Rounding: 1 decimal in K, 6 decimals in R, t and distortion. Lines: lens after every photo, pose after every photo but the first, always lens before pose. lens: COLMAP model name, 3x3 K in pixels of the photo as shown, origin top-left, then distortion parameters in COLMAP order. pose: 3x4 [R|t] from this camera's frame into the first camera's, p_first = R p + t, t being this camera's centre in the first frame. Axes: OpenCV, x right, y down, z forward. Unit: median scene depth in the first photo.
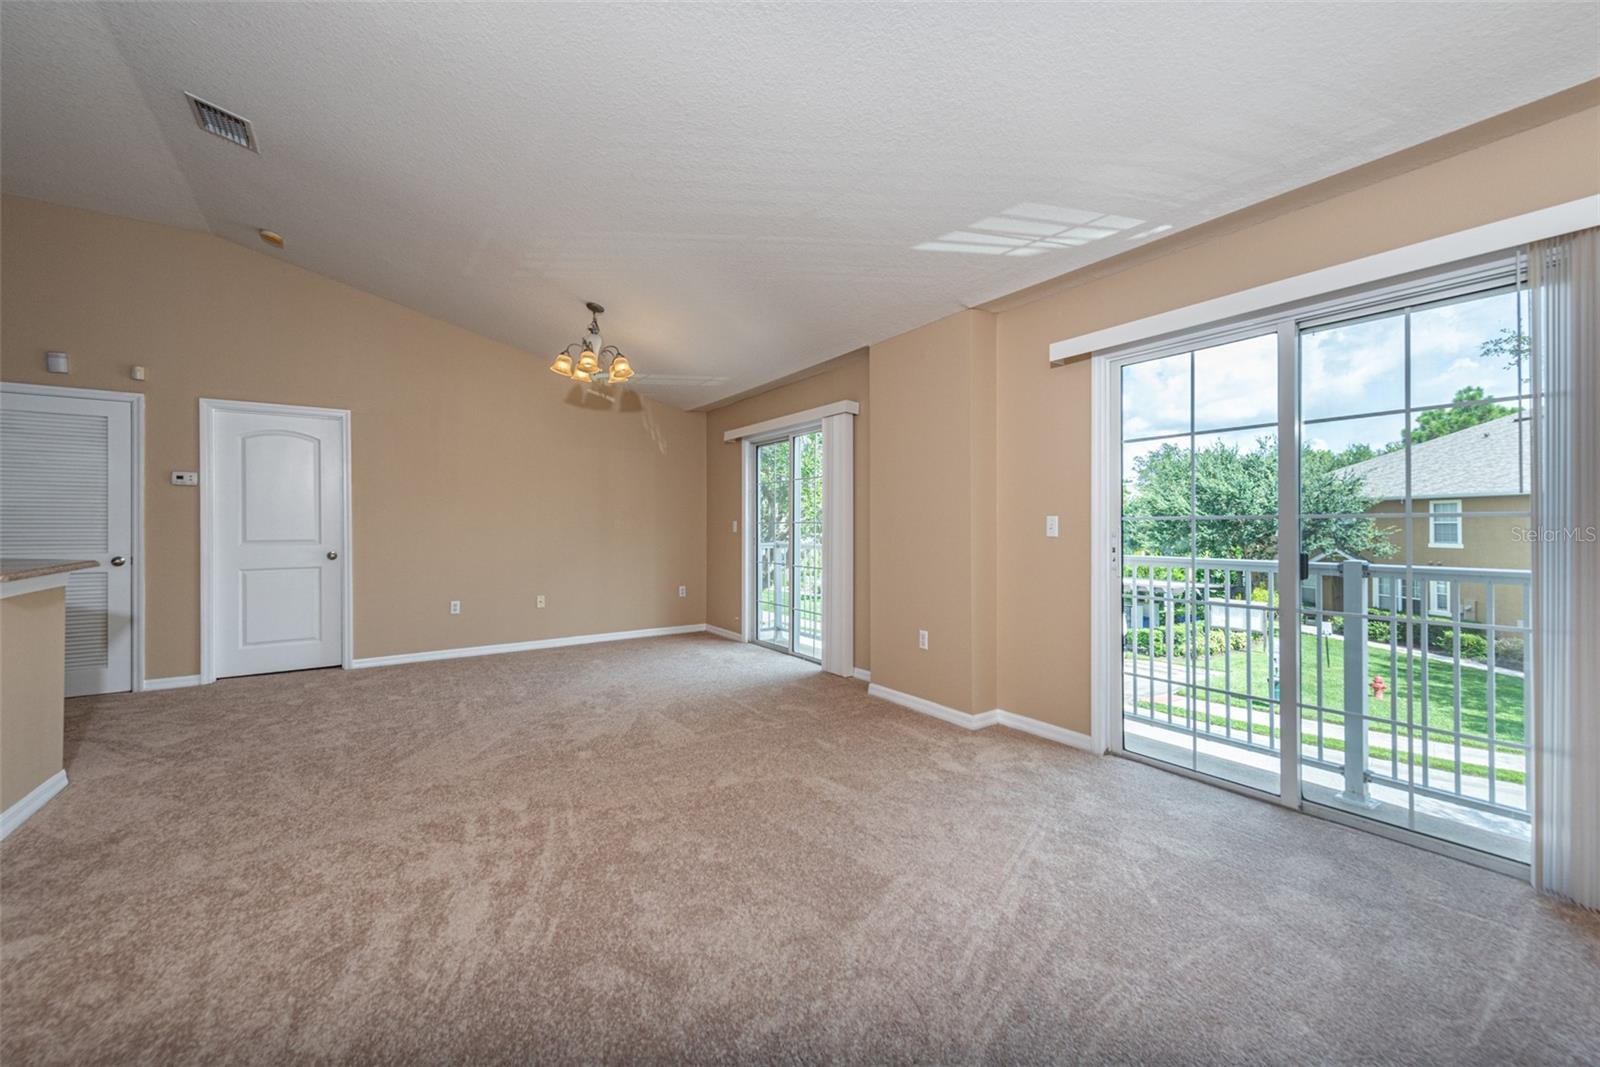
lens RADIAL K [[637.5, 0, 814.3], [0, 637.5, 524.4], [0, 0, 1]] dist [0.015774, -0.005639]
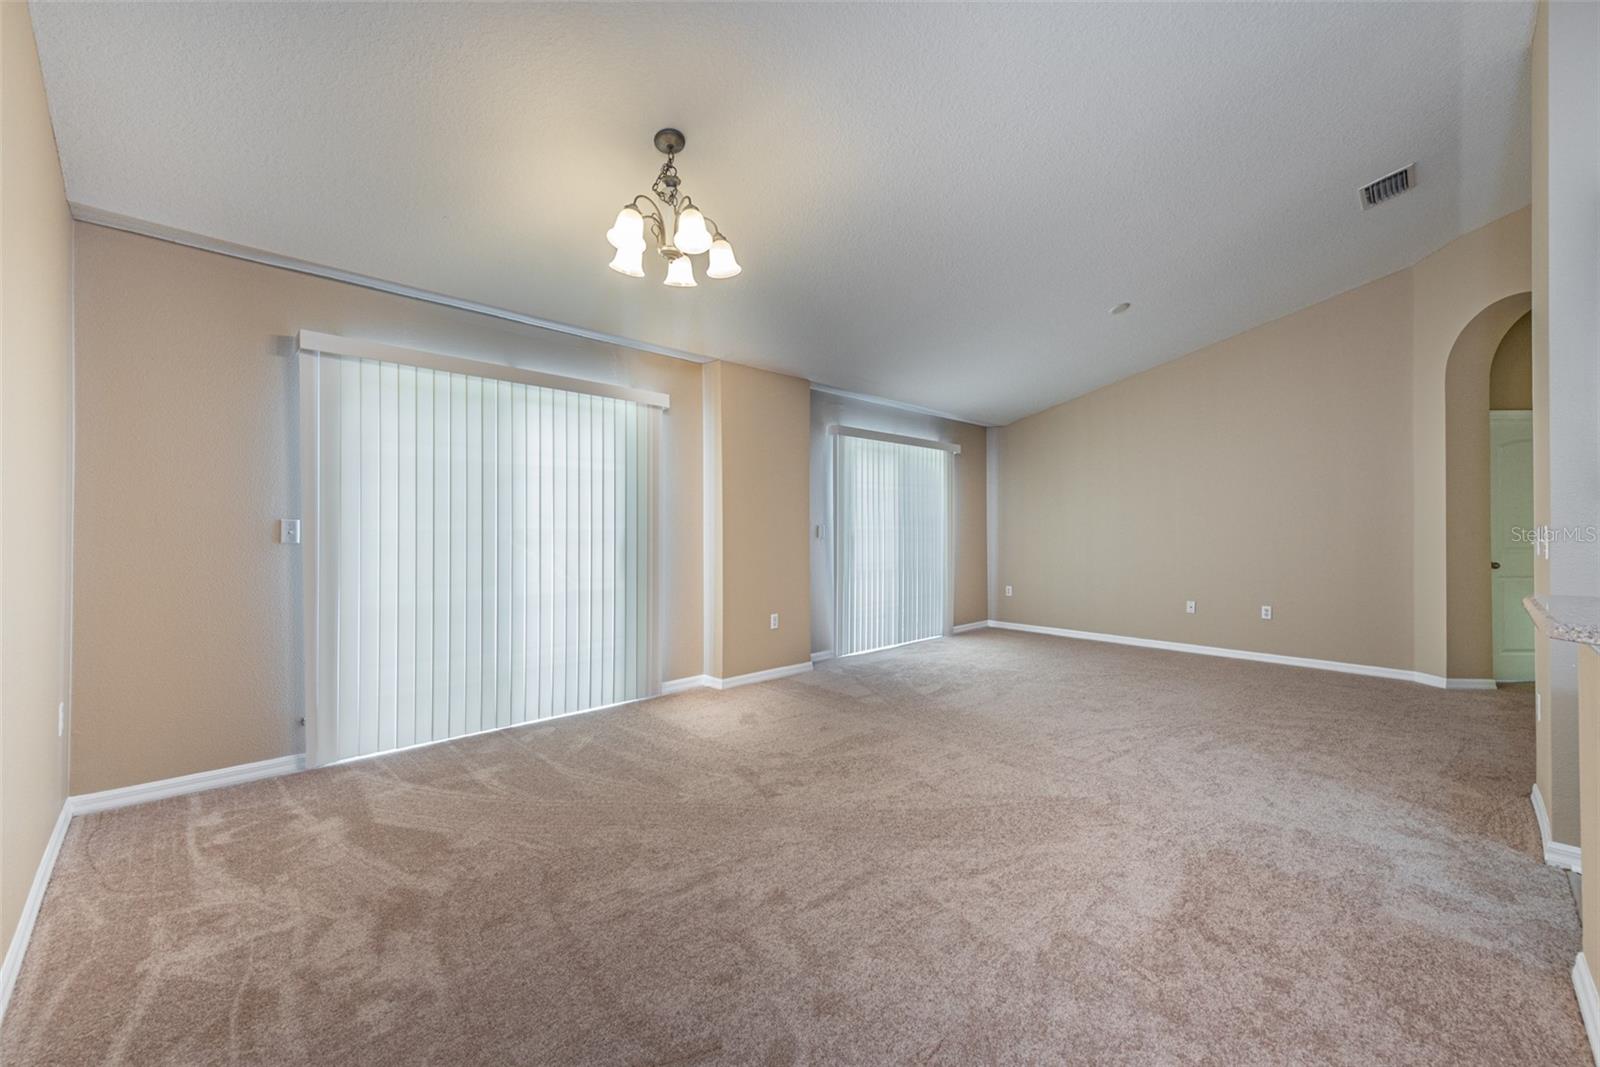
lens RADIAL K [[639.4, 0, 802.9], [0, 639.4, 531.7], [0, 0, 1]] dist [0.001583, -0.000011]
pose [[-0.169530, -0.000666, 0.985525, -1.355408], [-0.003098, 0.999995, 0.000142, 0.004920], [-0.985520, -0.003029, -0.169531, 1.439783]]
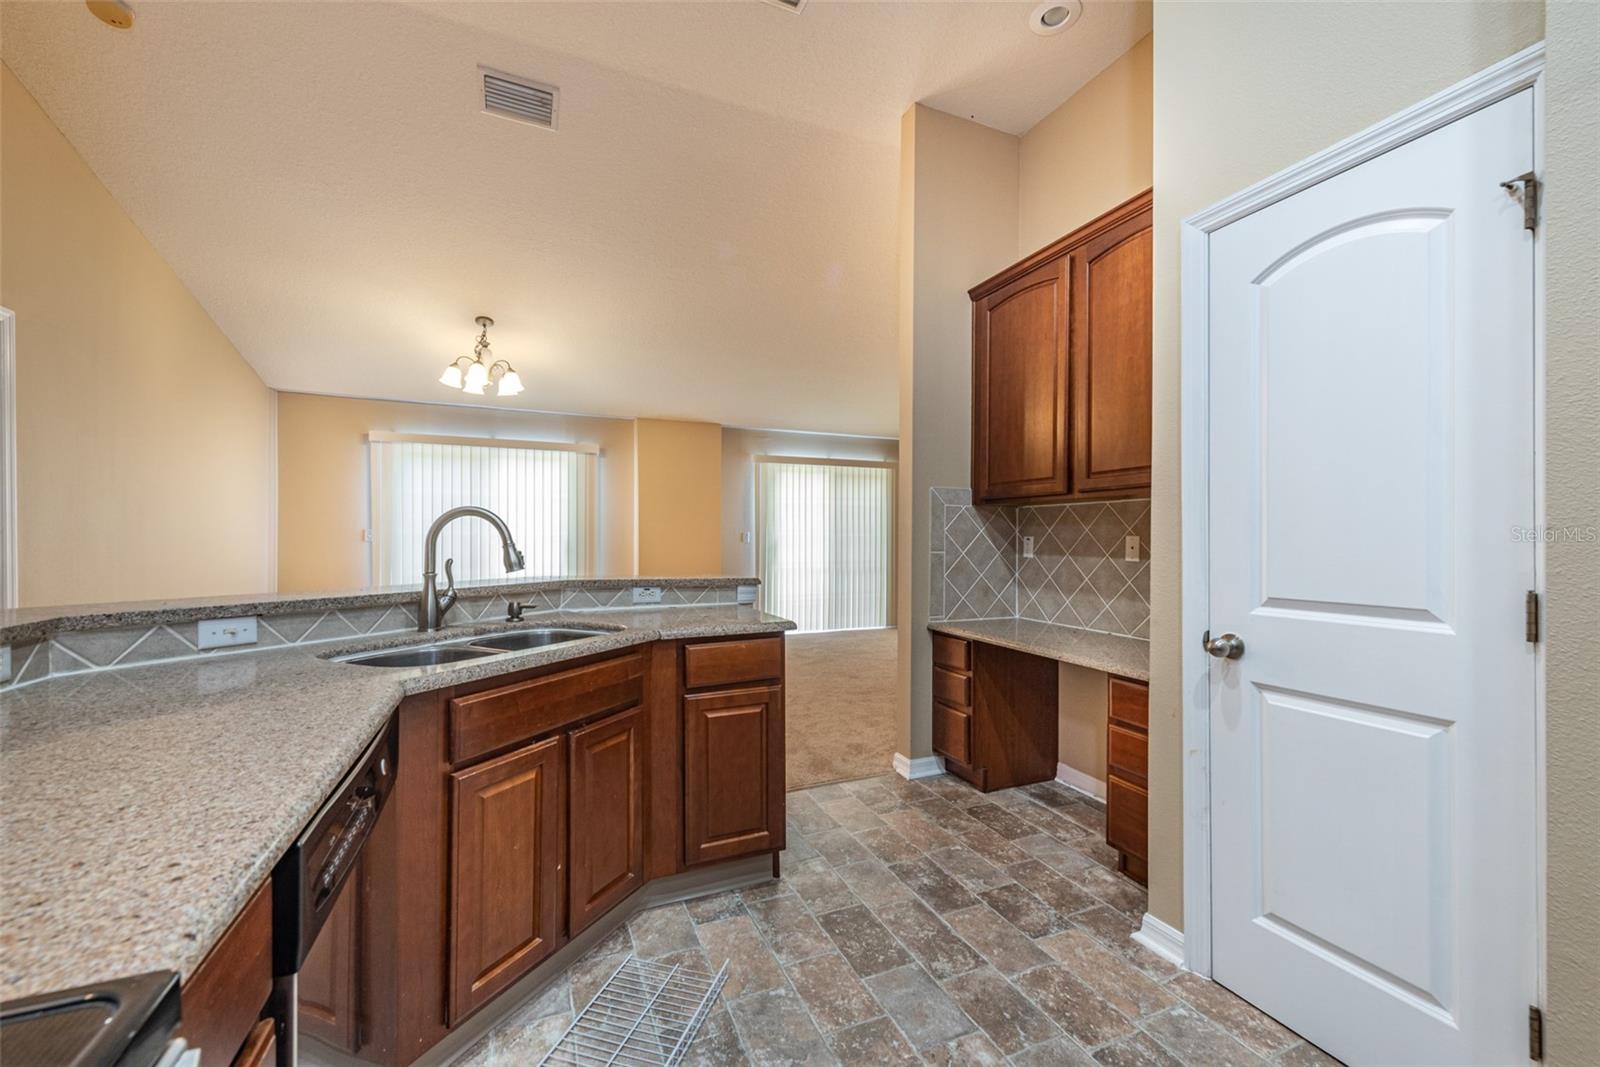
lens RADIAL K [[631.7, 0, 799.9], [0, 631.7, 536.8], [0, 0, 1]] dist [0.009565, -0.002261]
pose [[0.192427, 0.000518, 0.981311, -1.830725], [-0.006444, 0.999979, 0.000735, -0.000477], [-0.981290, -0.006465, 0.192426, 0.446539]]
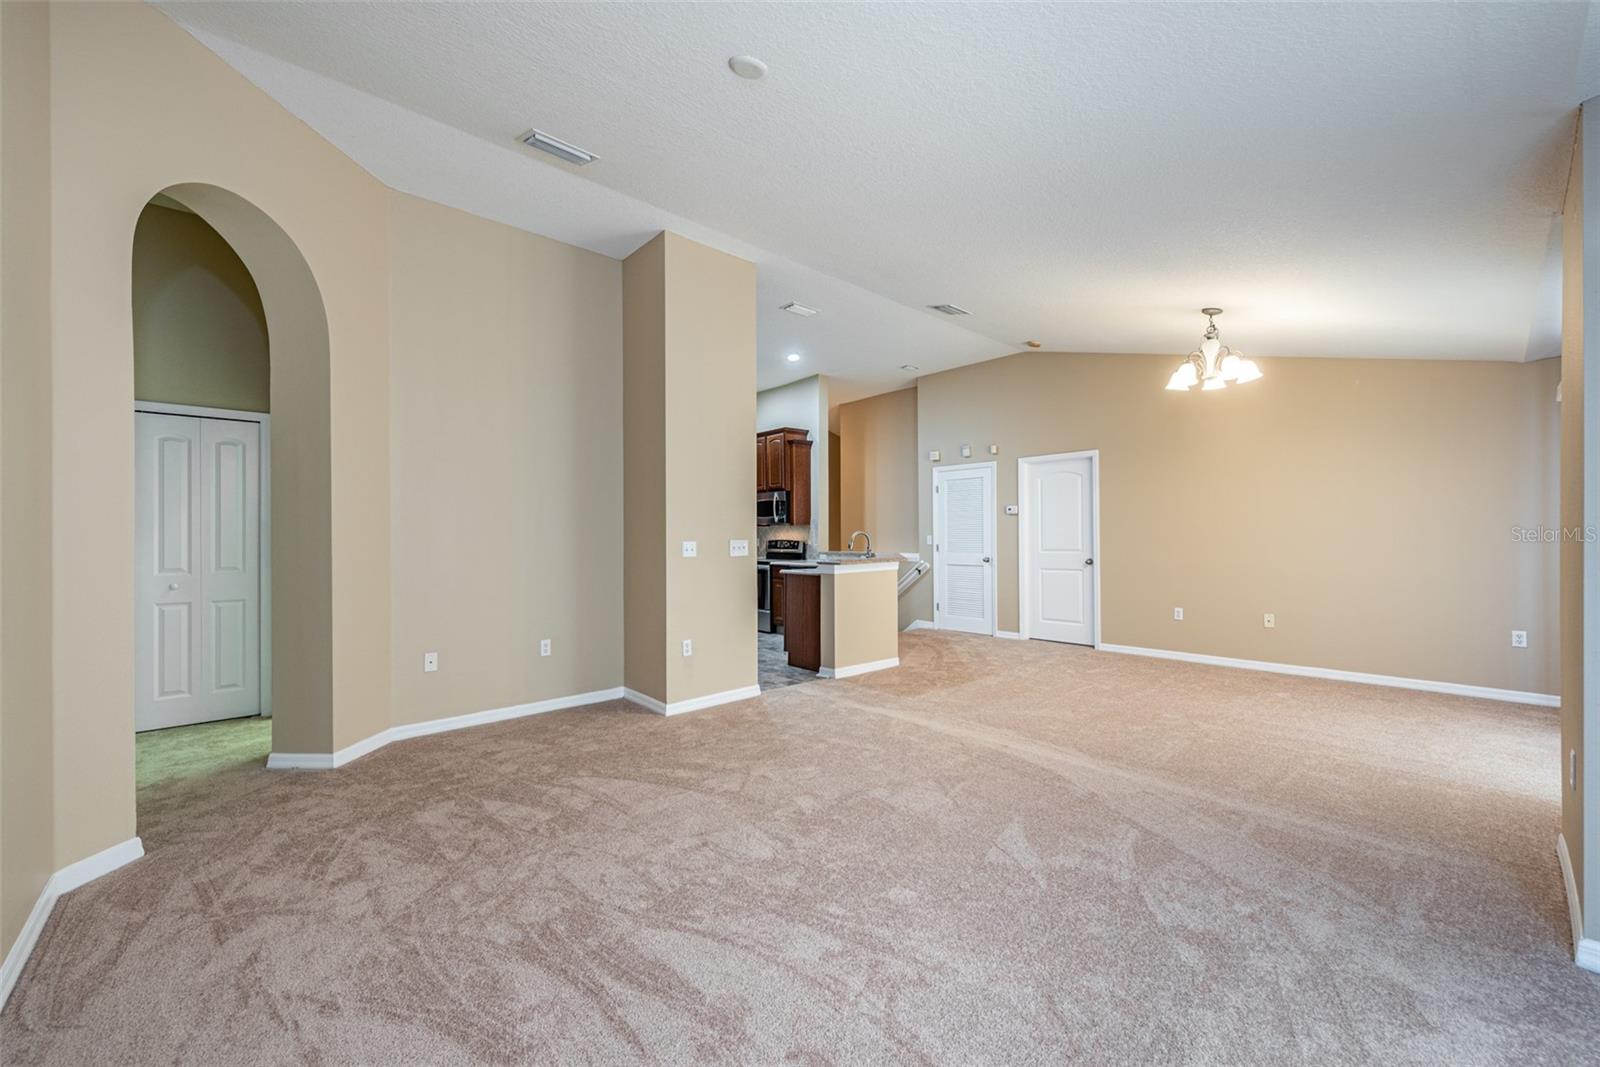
lens RADIAL K [[613.5, 0, 800.0], [0, 613.5, 533.5], [0, 0, 1]] dist [0.015442, -0.000054]
pose [[0.147192, -0.004942, -0.989096, 0.686938], [0.005218, 0.999977, -0.004220, -0.011126], [0.989094, -0.004540, 0.147214, 0.366393]]
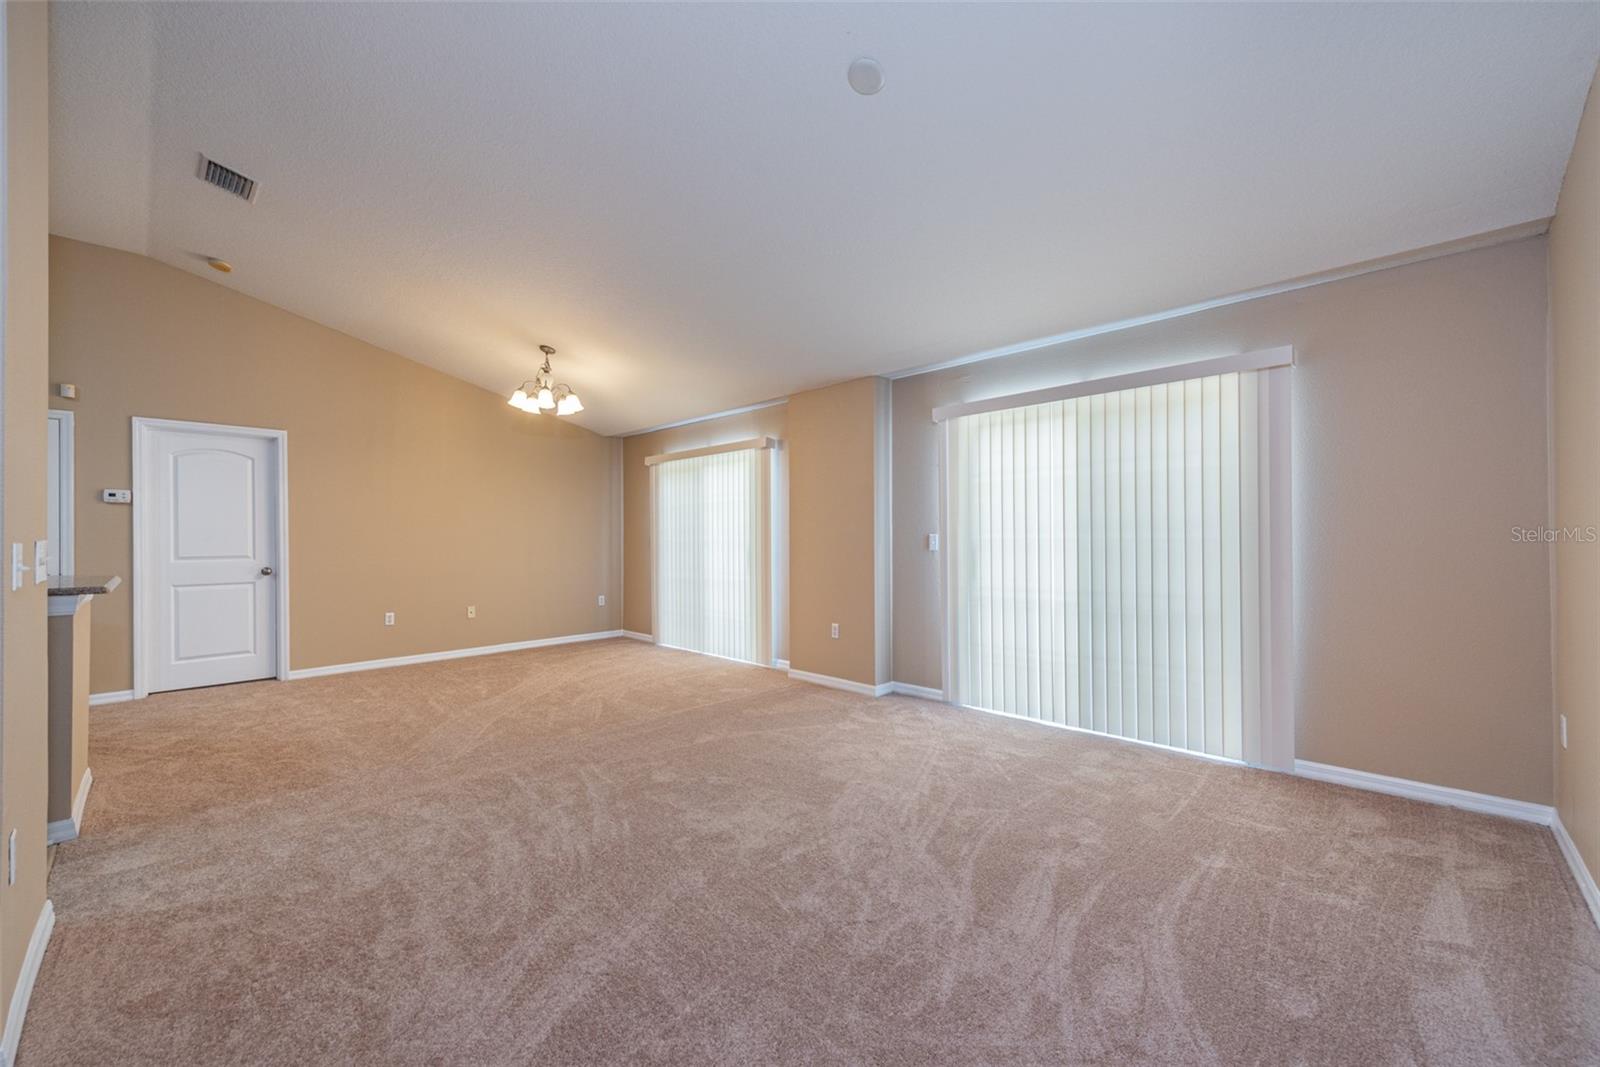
lens RADIAL K [[631.7, 0, 799.9], [0, 631.7, 536.8], [0, 0, 1]] dist [0.009565, -0.002261]
pose [[0.980397, -0.001255, 0.197030, -0.184642], [0.001347, 0.999999, -0.000334, -0.007863], [-0.197030, 0.000593, 0.980397, -0.279333]]
